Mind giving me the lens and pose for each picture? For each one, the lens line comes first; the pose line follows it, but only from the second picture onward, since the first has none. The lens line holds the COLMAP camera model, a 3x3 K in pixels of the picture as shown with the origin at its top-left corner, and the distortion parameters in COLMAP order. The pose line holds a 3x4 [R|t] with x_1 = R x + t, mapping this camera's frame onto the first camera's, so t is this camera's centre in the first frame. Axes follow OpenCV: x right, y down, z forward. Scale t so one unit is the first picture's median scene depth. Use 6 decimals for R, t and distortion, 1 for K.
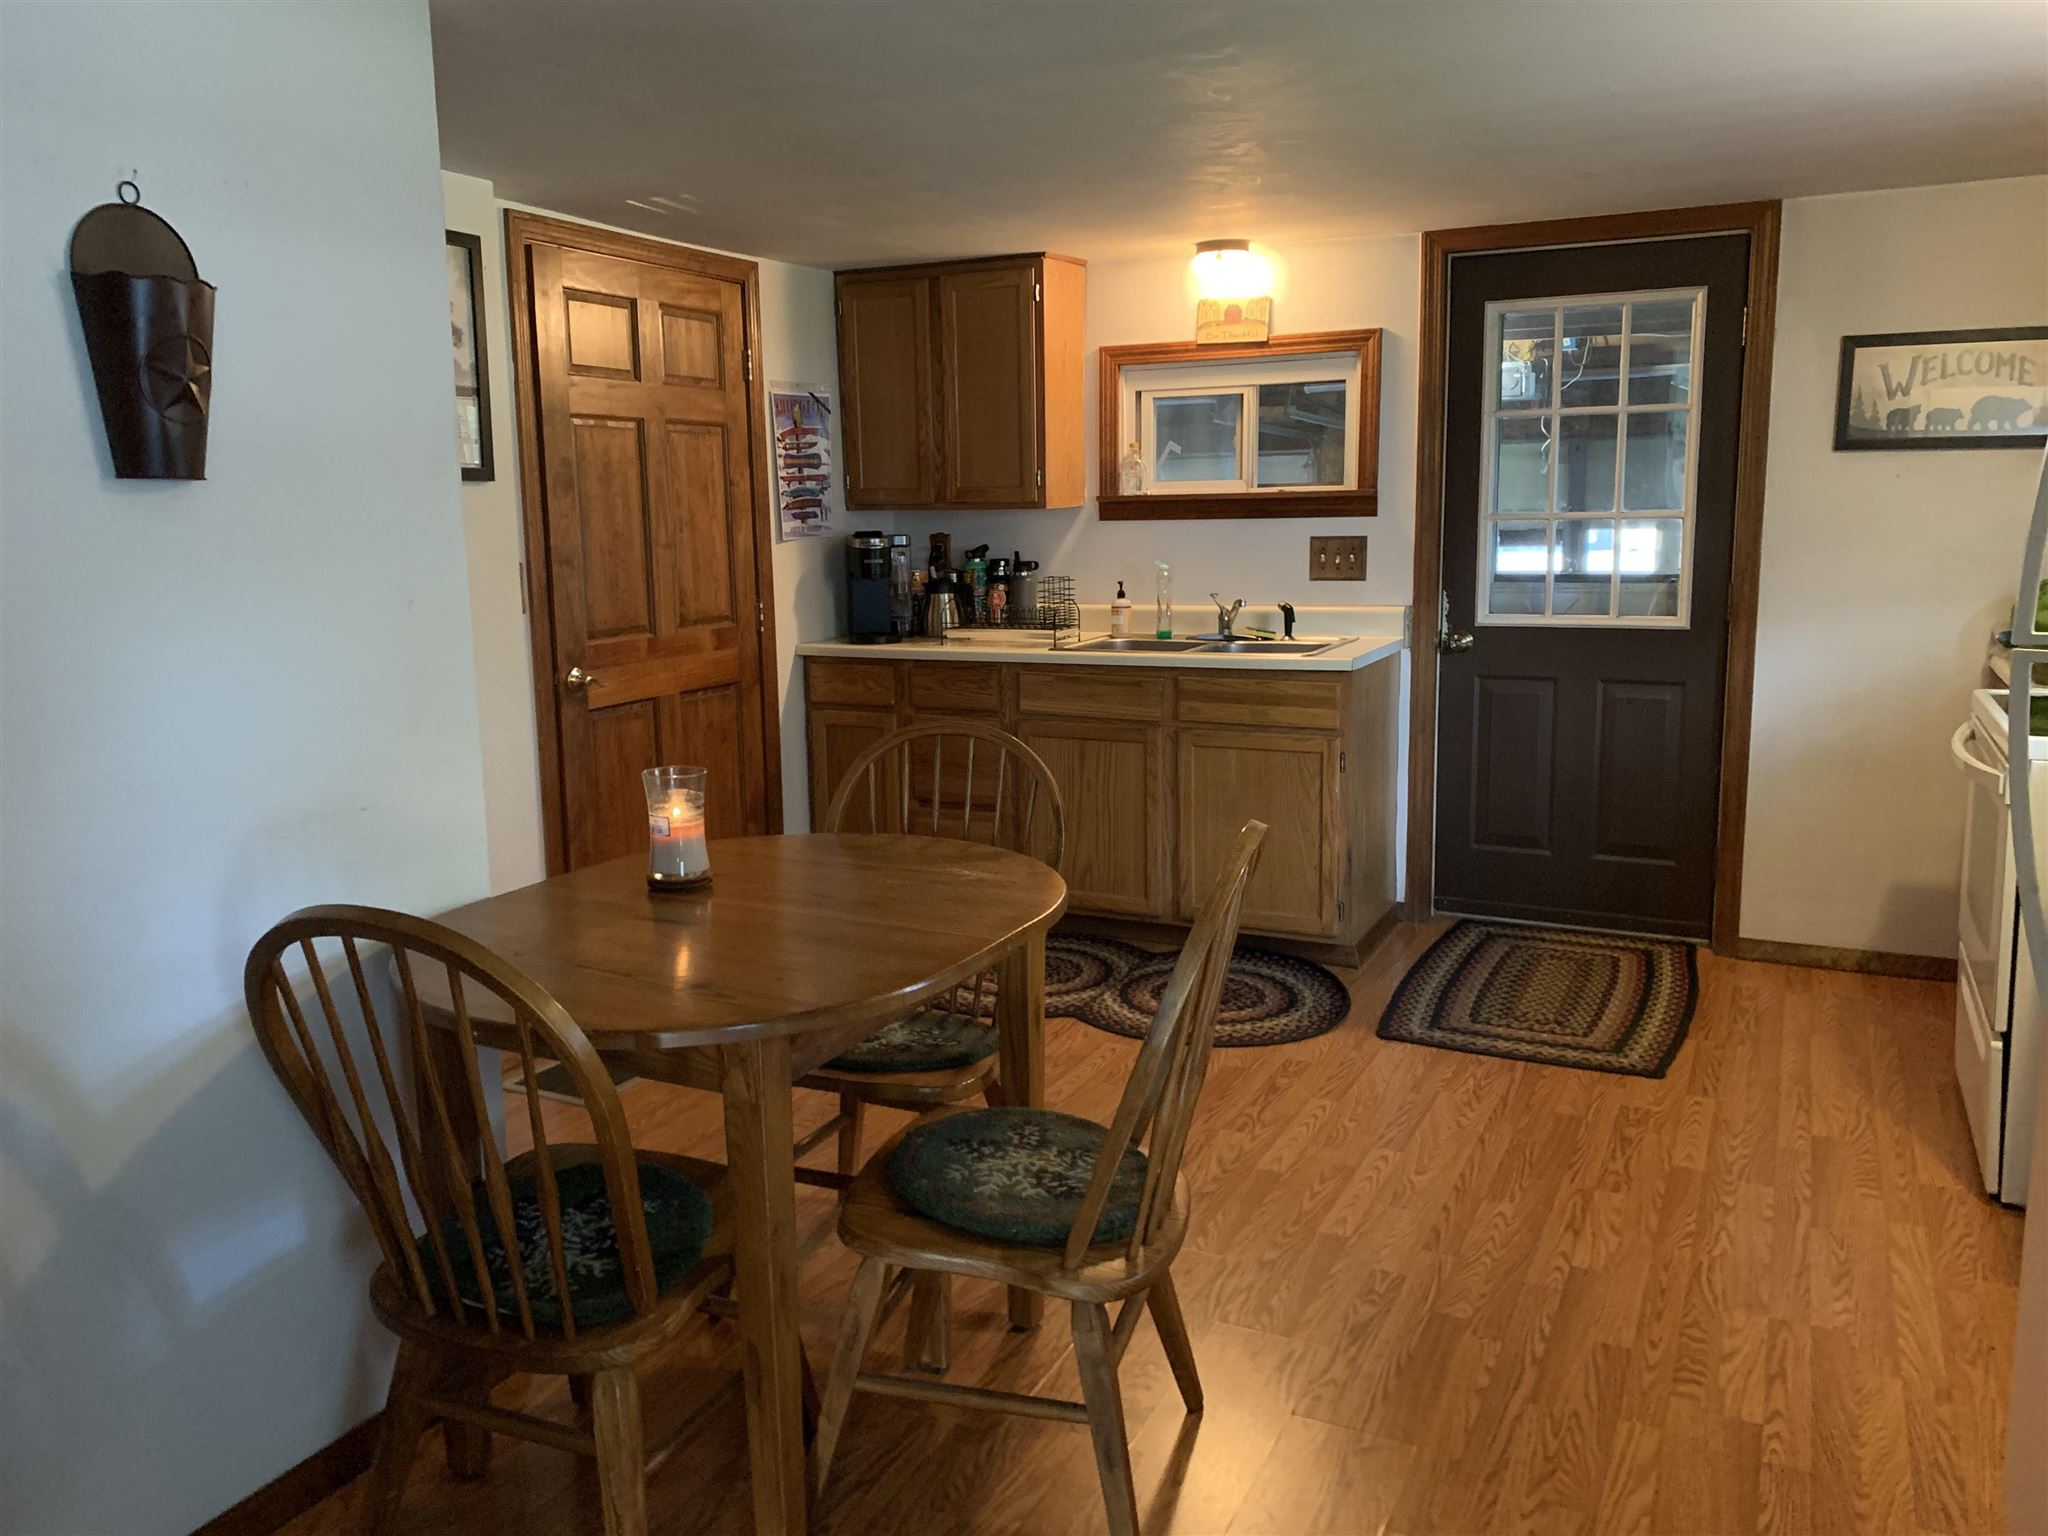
lens RADIAL K [[1572.5, 0, 986.6], [0, 1572.5, 783.3], [0, 0, 1]] dist [0.022856, -0.004777]
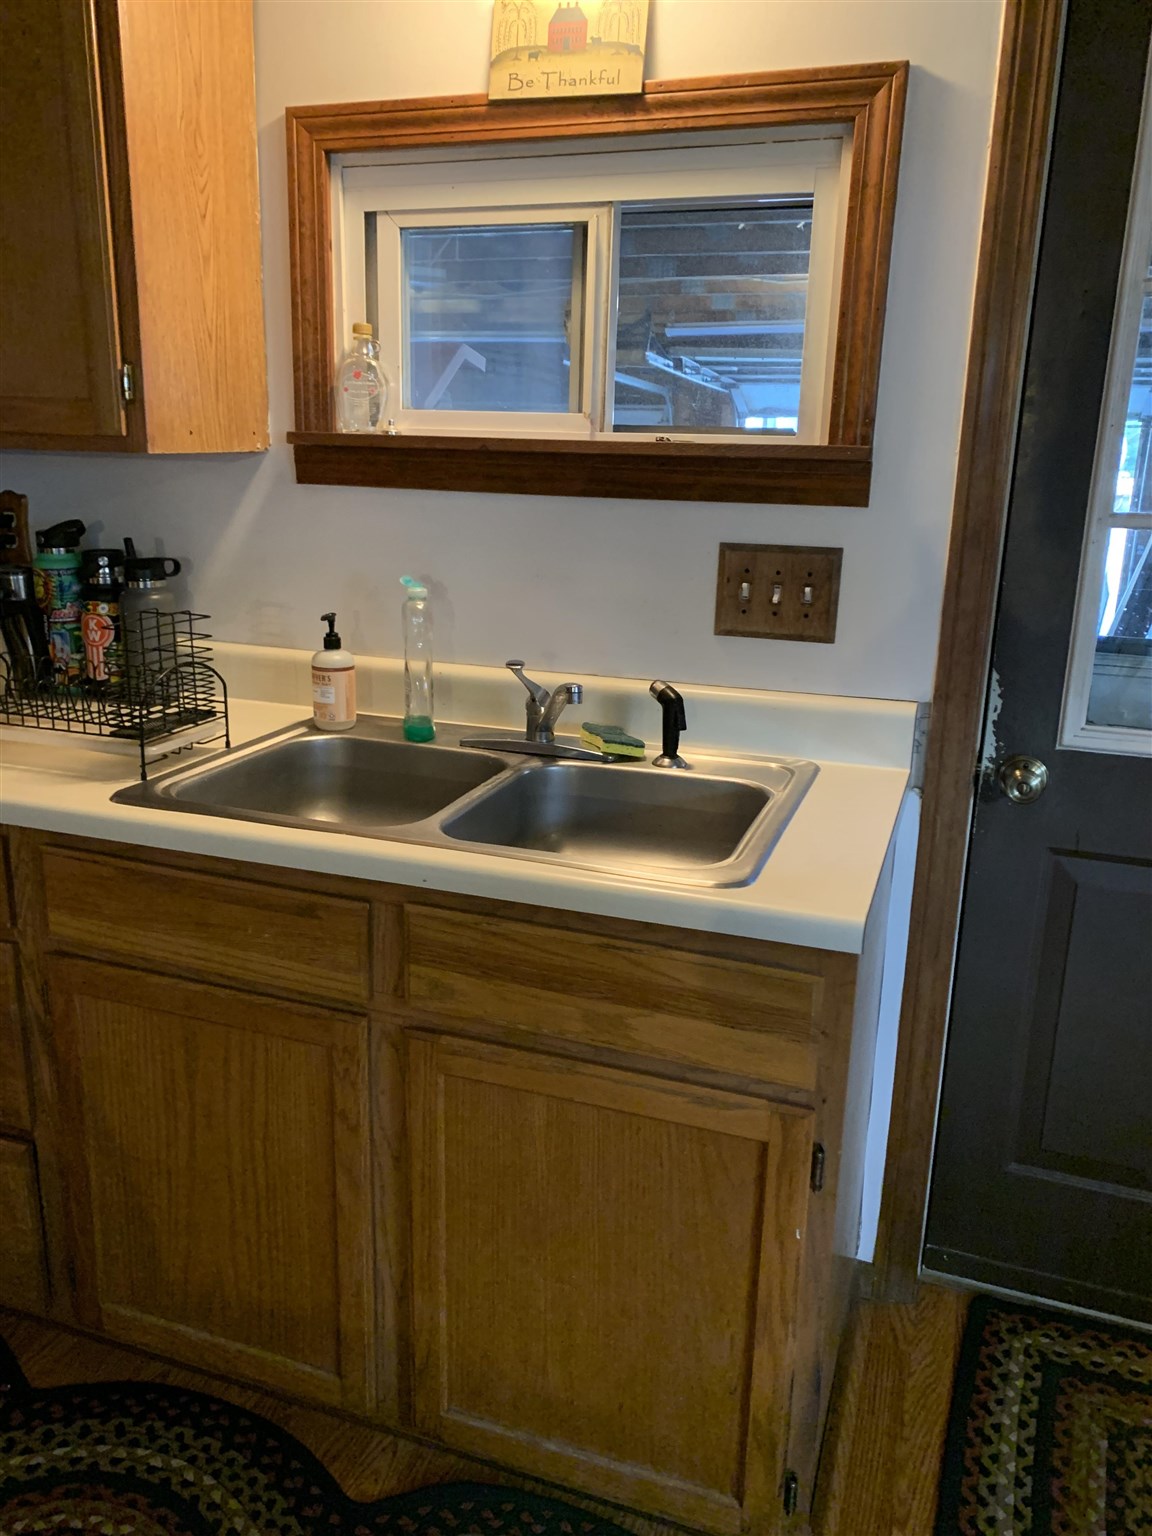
lens RADIAL K [[1179.3, 0, 576.4], [0, 1179.3, 768.1], [0, 0, 1]] dist [0.022856, -0.004777]
pose [[0.988706, 0.009199, 0.149586, 0.110701], [-0.021937, 0.996247, 0.083731, -0.118068], [-0.148254, -0.086067, 0.985197, 0.652329]]
